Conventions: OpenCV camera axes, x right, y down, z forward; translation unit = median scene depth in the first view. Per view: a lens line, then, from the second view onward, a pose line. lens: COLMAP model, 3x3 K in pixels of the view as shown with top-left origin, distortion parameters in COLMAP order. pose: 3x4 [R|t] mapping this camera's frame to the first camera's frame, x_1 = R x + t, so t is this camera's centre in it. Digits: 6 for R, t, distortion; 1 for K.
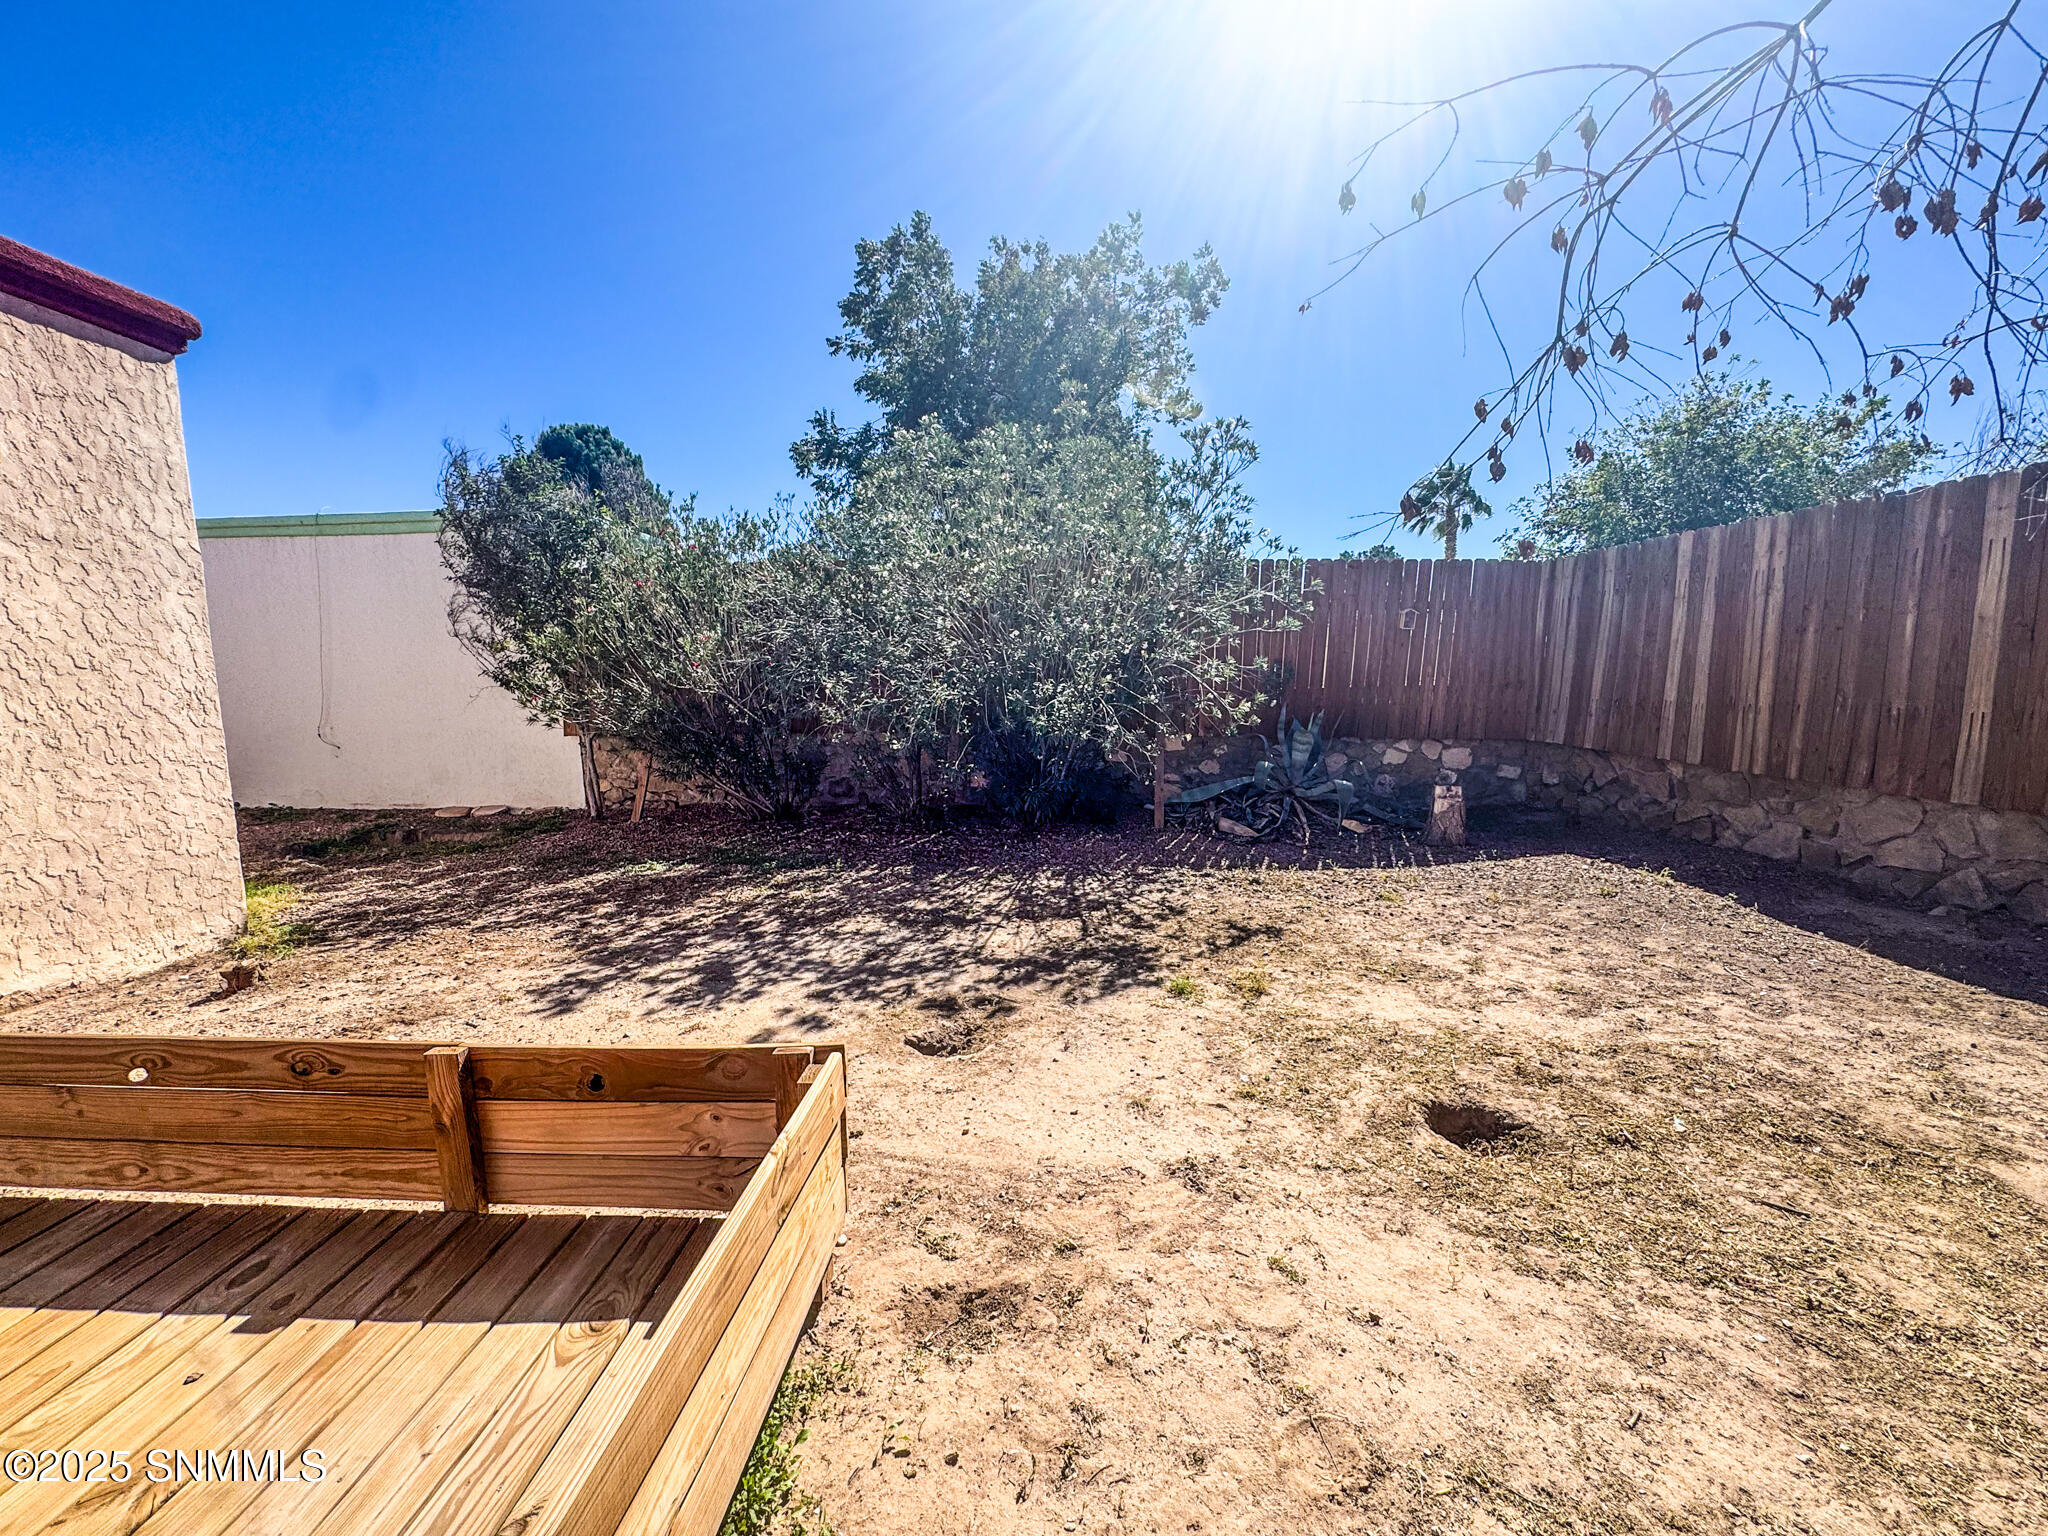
lens RADIAL K [[821.0, 0, 1019.4], [0, 821.0, 763.5], [0, 0, 1]] dist [-0.003797, 0.000340]
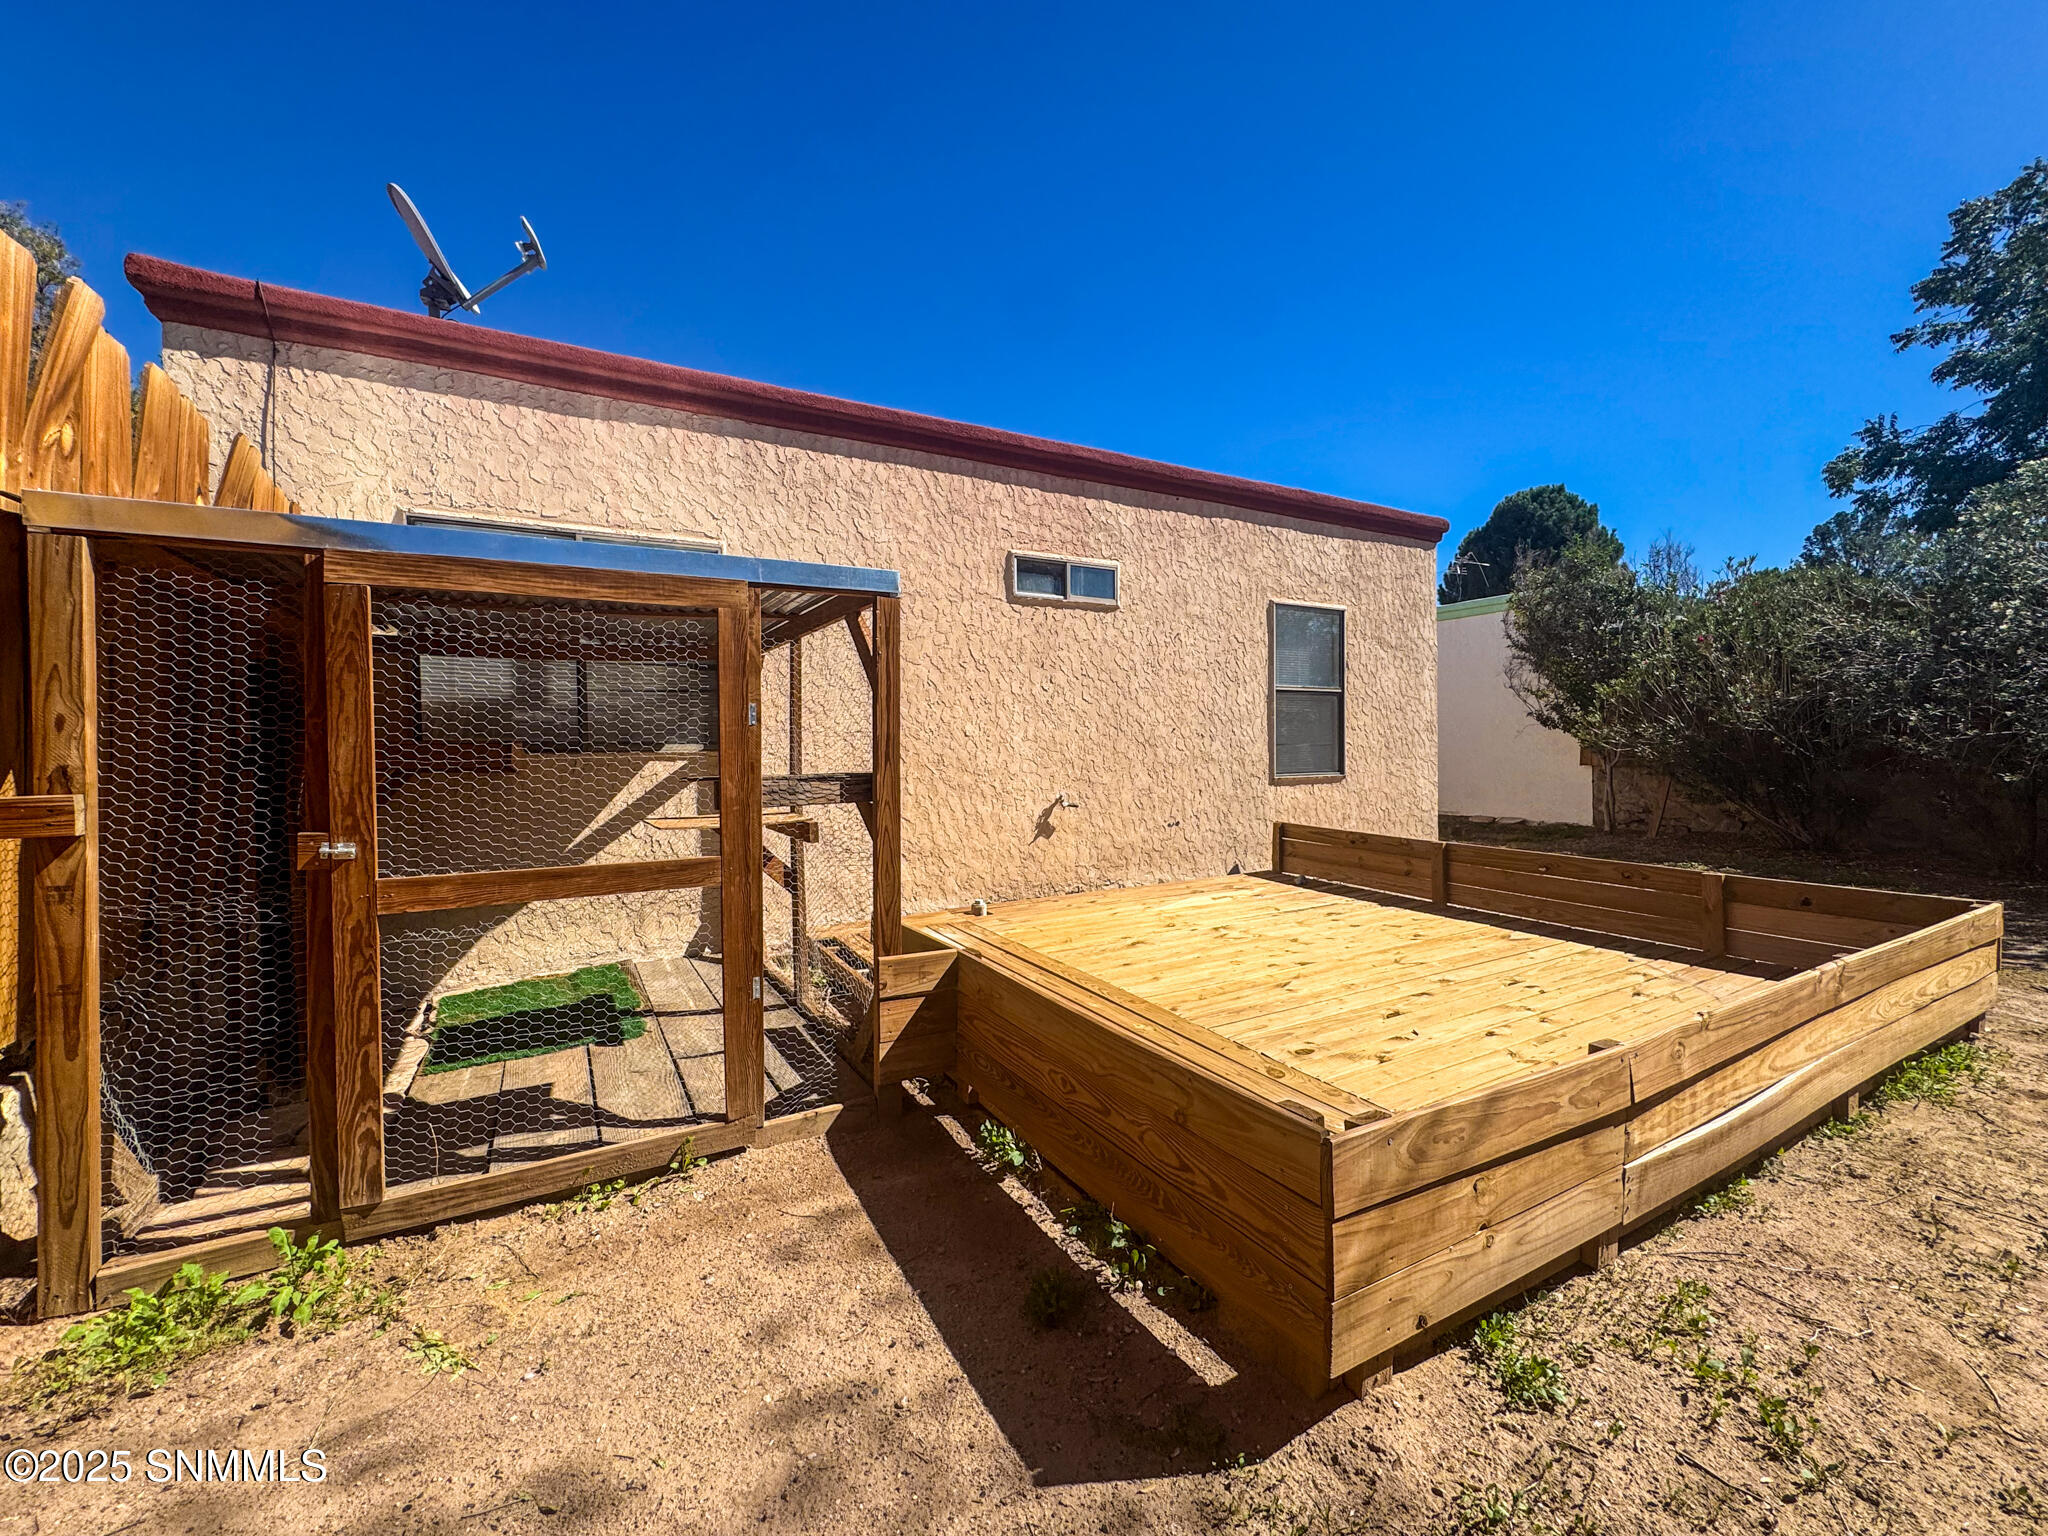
lens RADIAL K [[821.0, 0, 1007.8], [0, 821.0, 776.4], [0, 0, 1]] dist [-0.003797, 0.000340]
pose [[0.539070, 0.045210, -0.841047, 0.043041], [-0.085278, 0.996357, -0.001100, 0.122525], [0.837933, 0.072316, 0.540961, -0.825152]]
